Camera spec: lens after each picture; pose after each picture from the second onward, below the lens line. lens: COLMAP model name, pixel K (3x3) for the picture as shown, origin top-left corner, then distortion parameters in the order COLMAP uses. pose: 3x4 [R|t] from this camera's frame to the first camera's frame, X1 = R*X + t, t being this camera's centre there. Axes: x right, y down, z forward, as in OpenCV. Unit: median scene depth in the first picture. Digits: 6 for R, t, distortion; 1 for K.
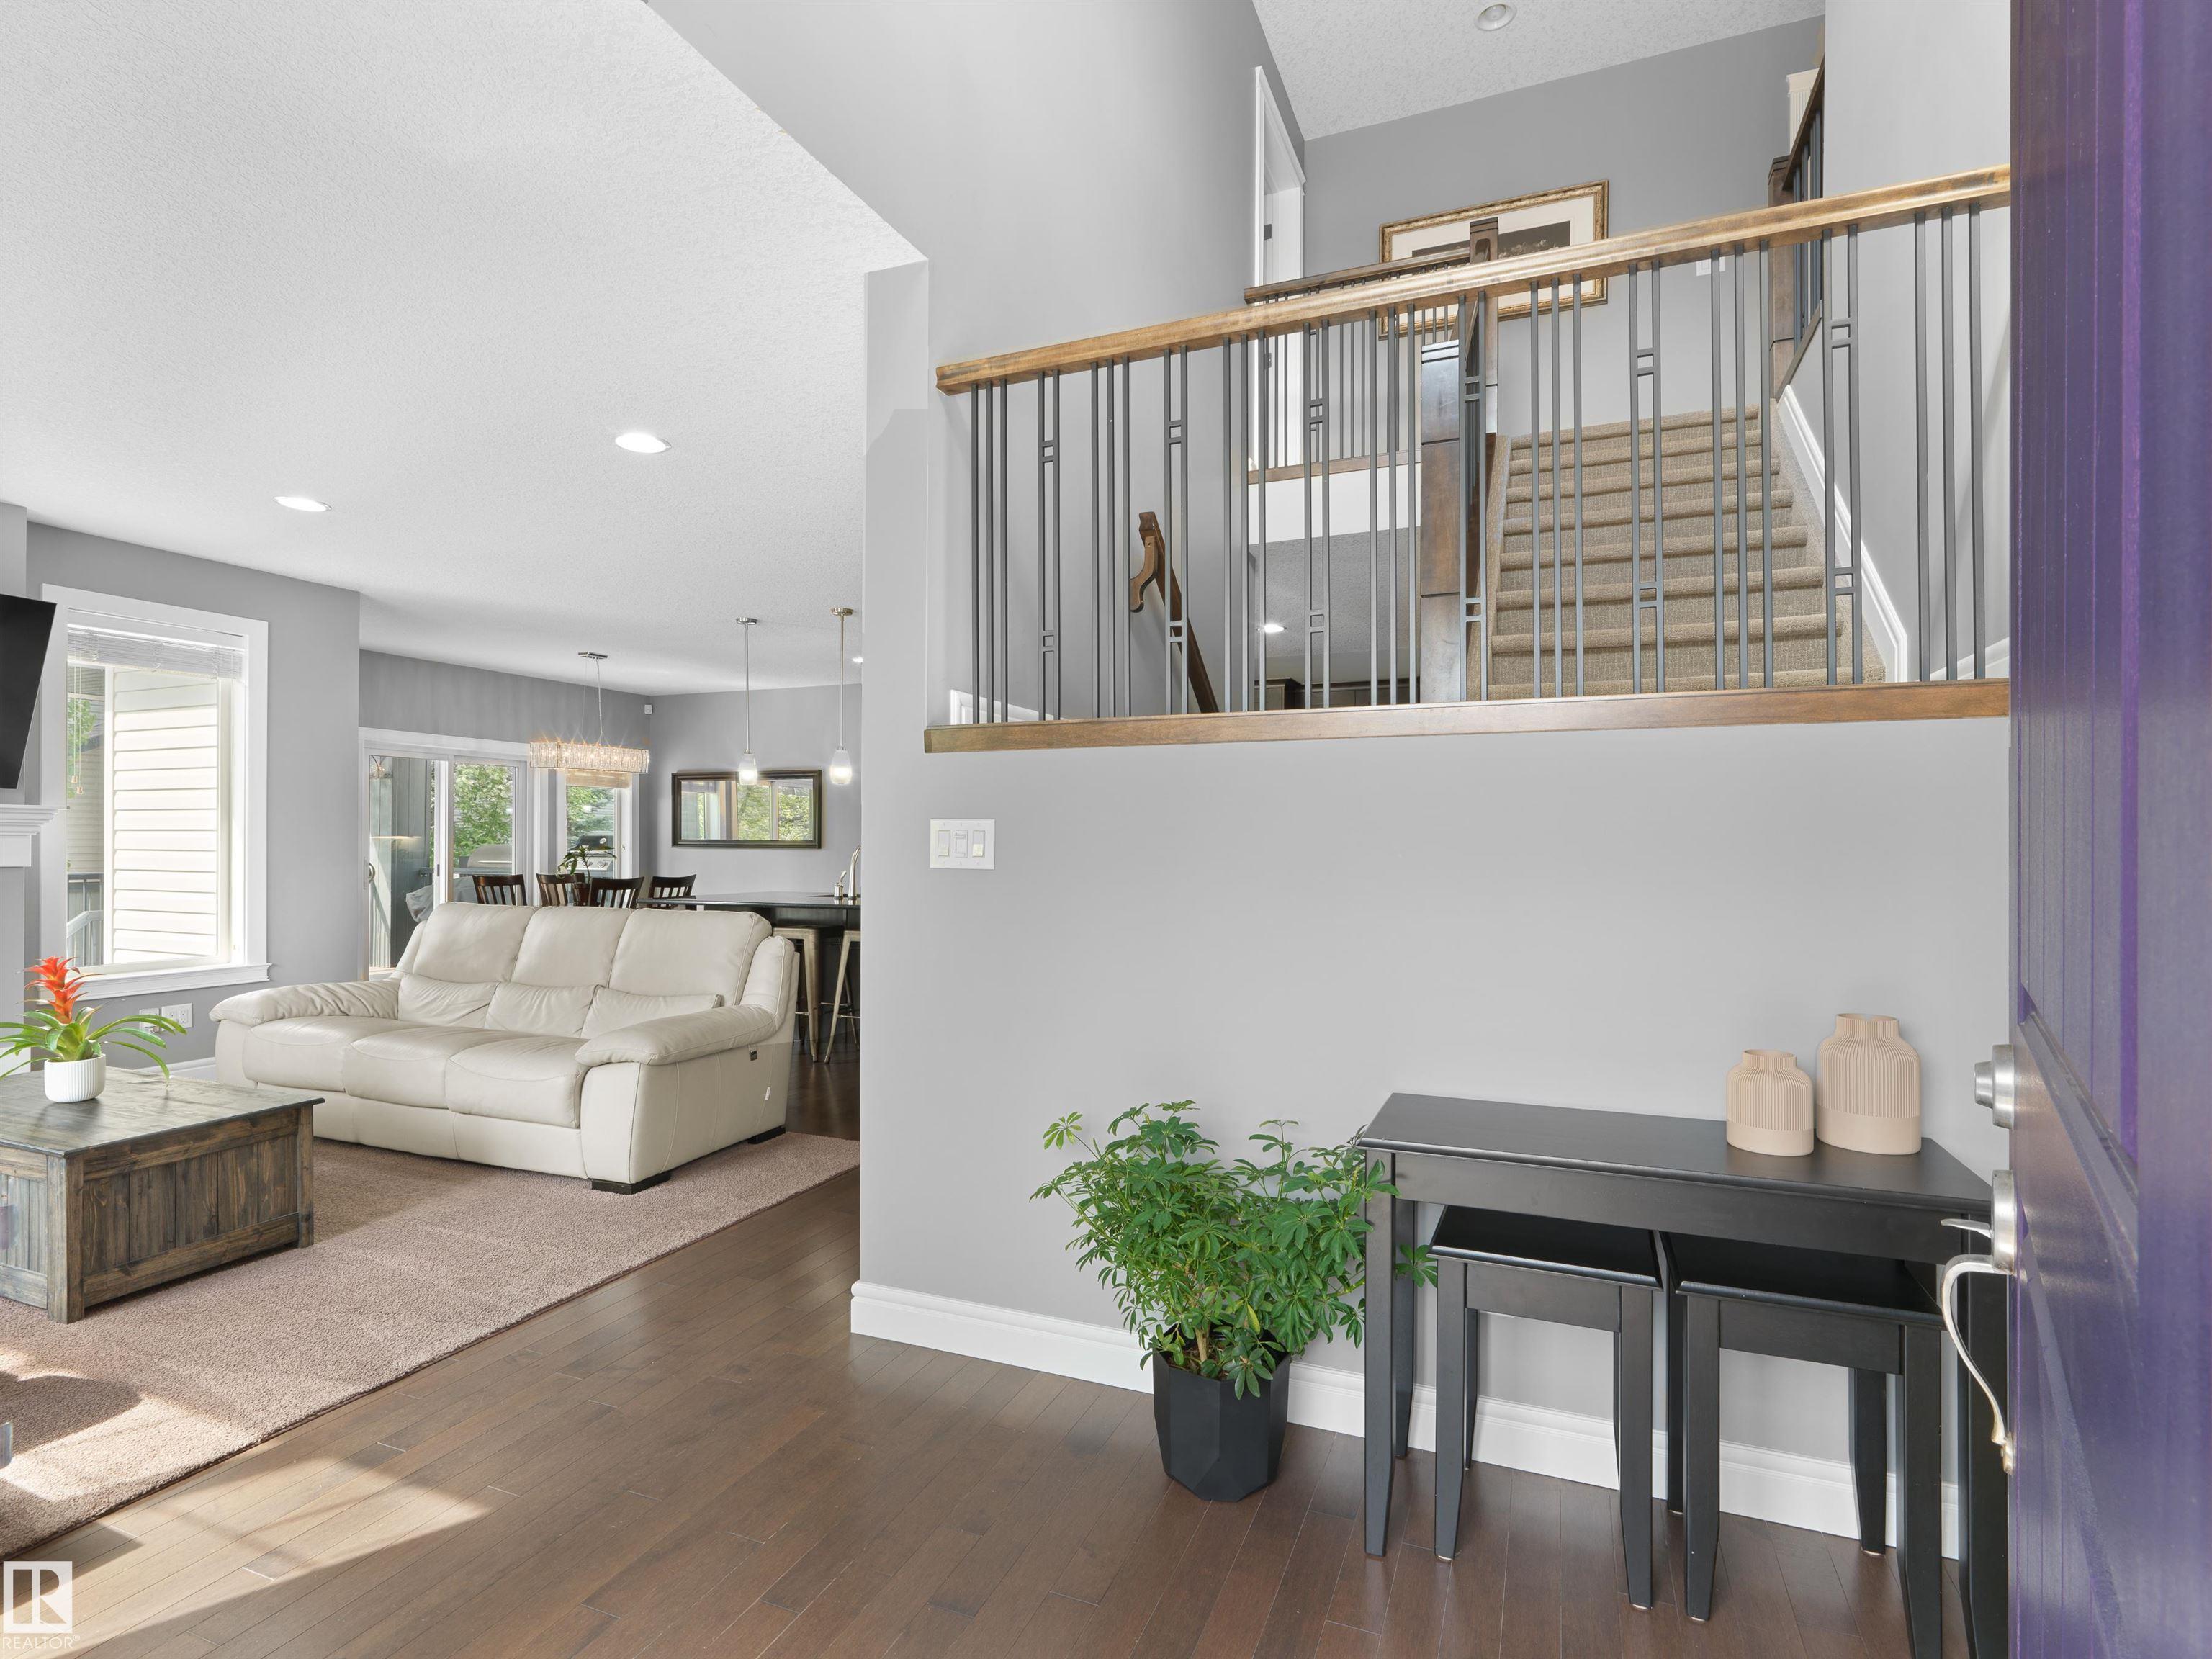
lens RADIAL K [[1055.3, 0, 1115.1], [0, 1055.3, 790.9], [0, 0, 1]] dist [-0.002240, -0.000369]
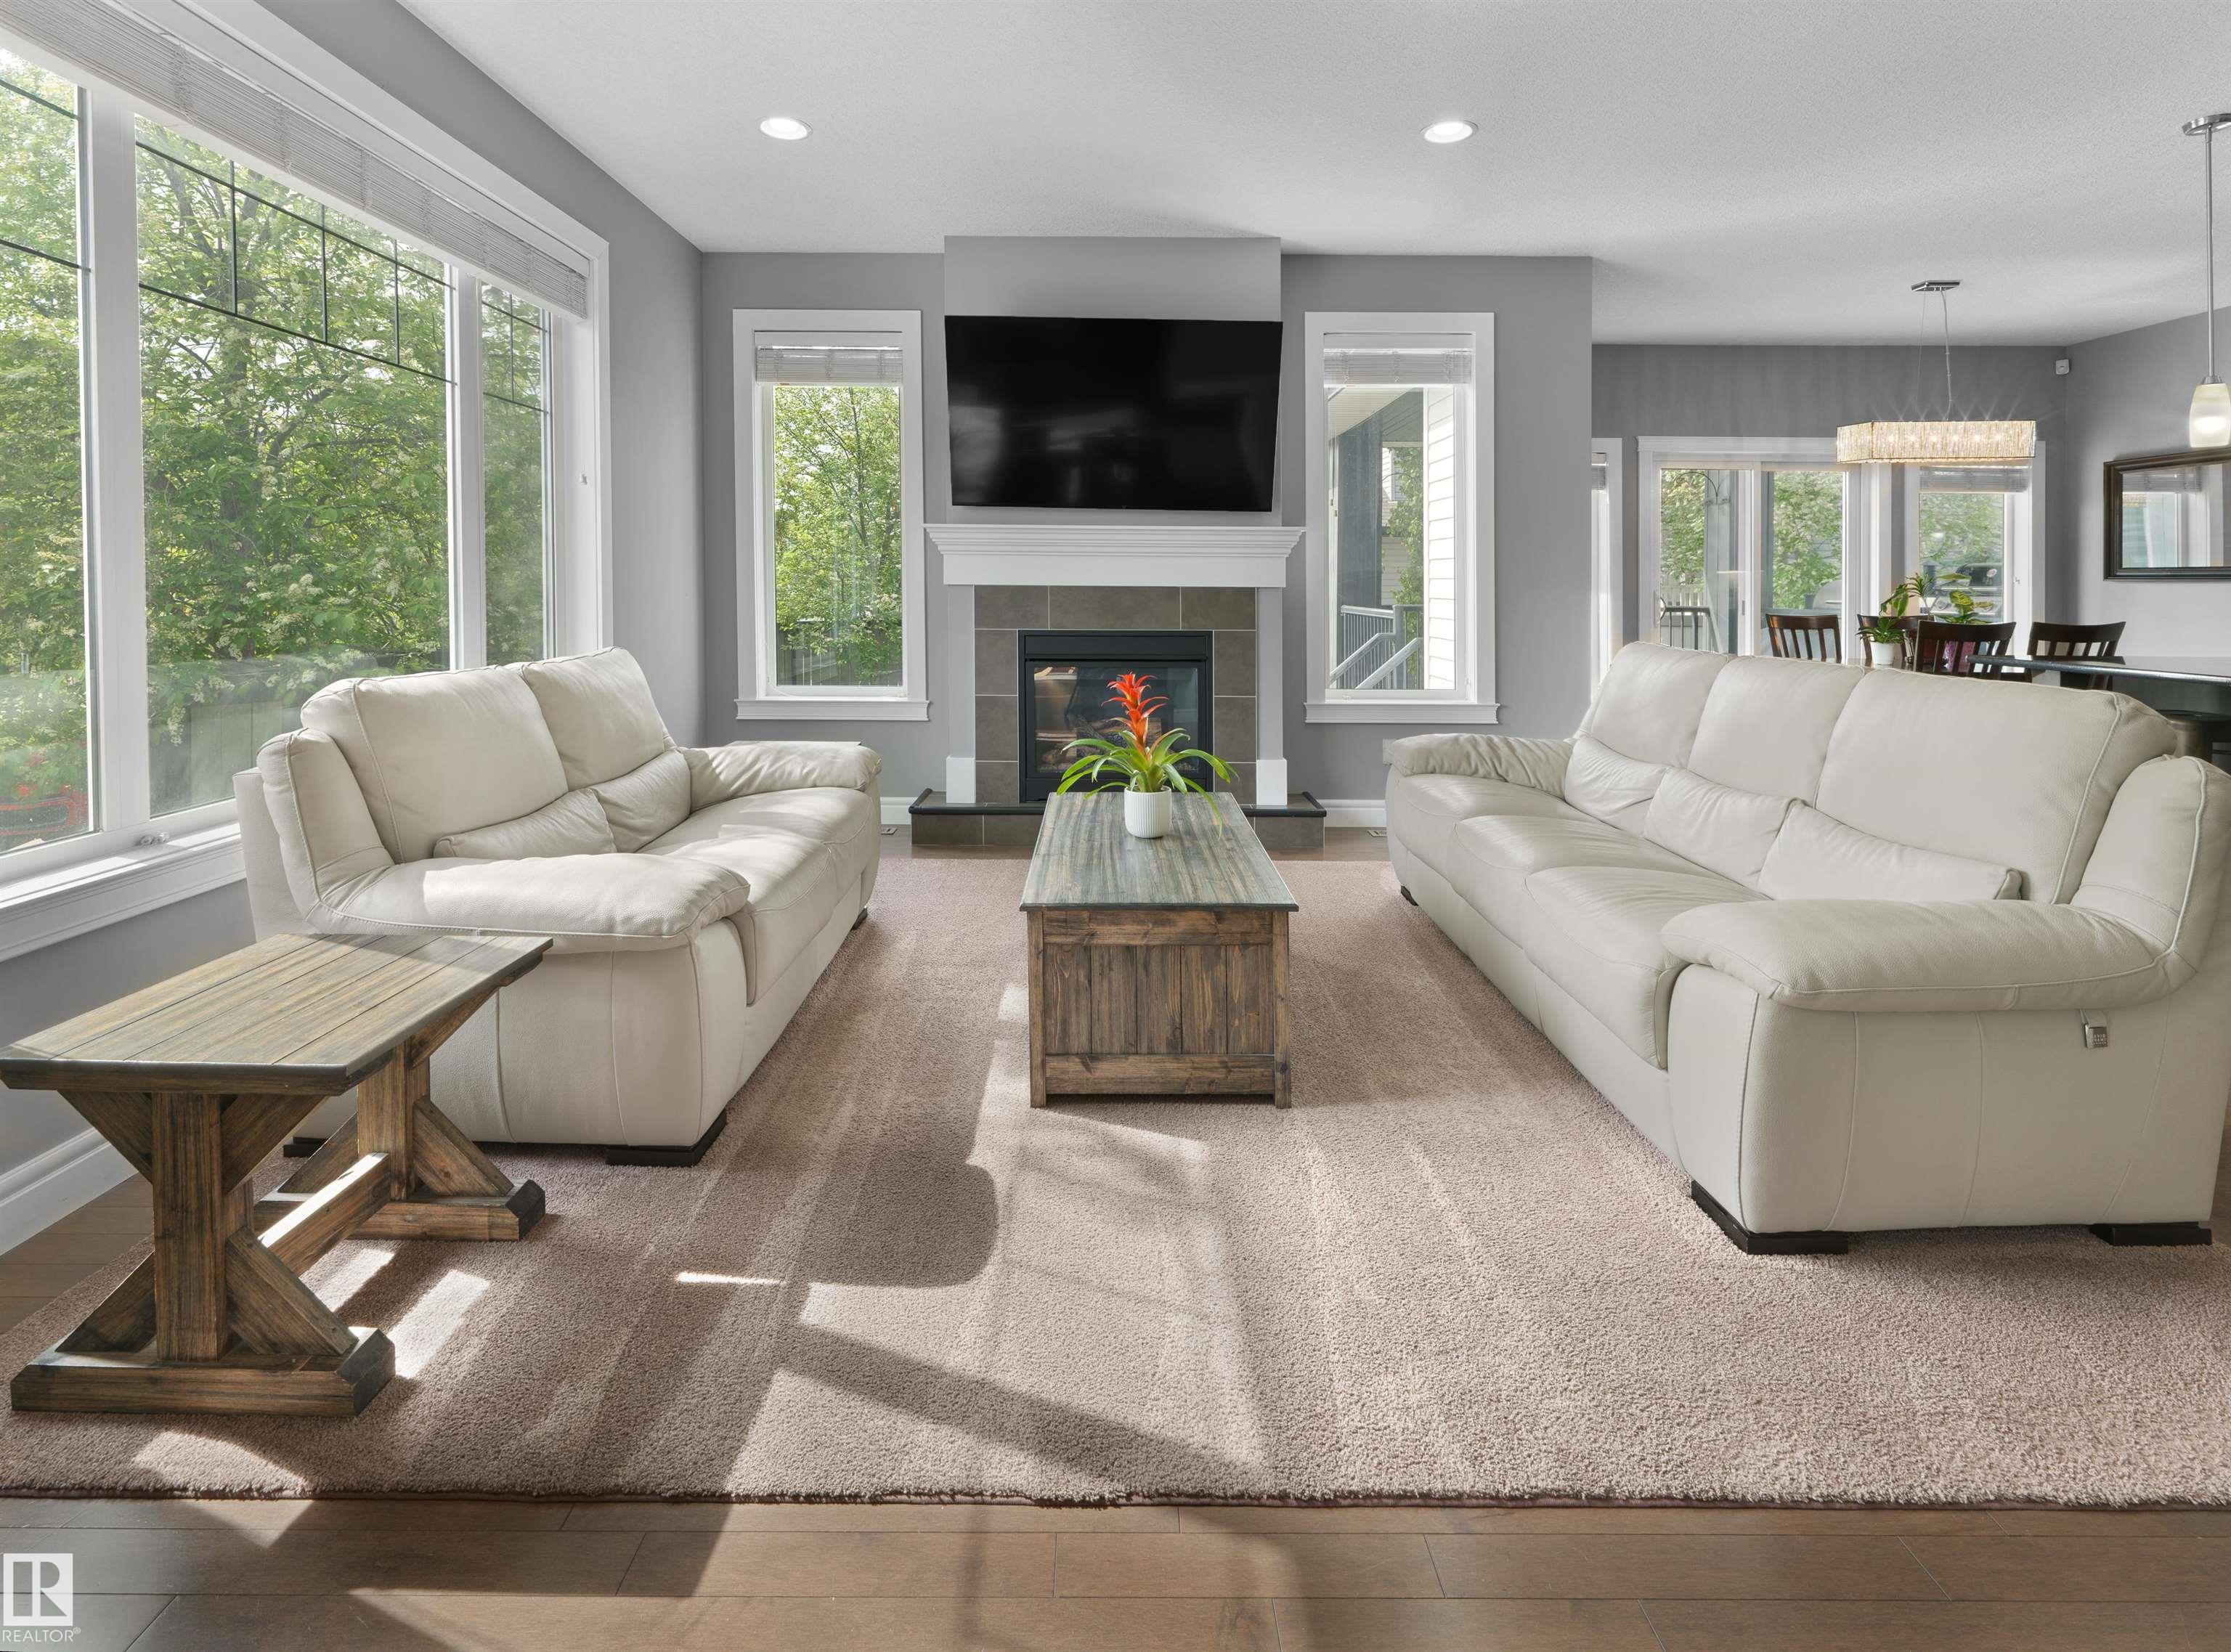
lens RADIAL K [[1153.3, 0, 1116.8], [0, 1153.3, 601.4], [0, 0, 1]] dist [0.002125, -0.001115]
pose [[0.407950, 0.014798, -0.912884, -0.097697], [0.039165, 0.998665, 0.033691, 0.055175], [0.912164, -0.049498, 0.406826, 0.528051]]
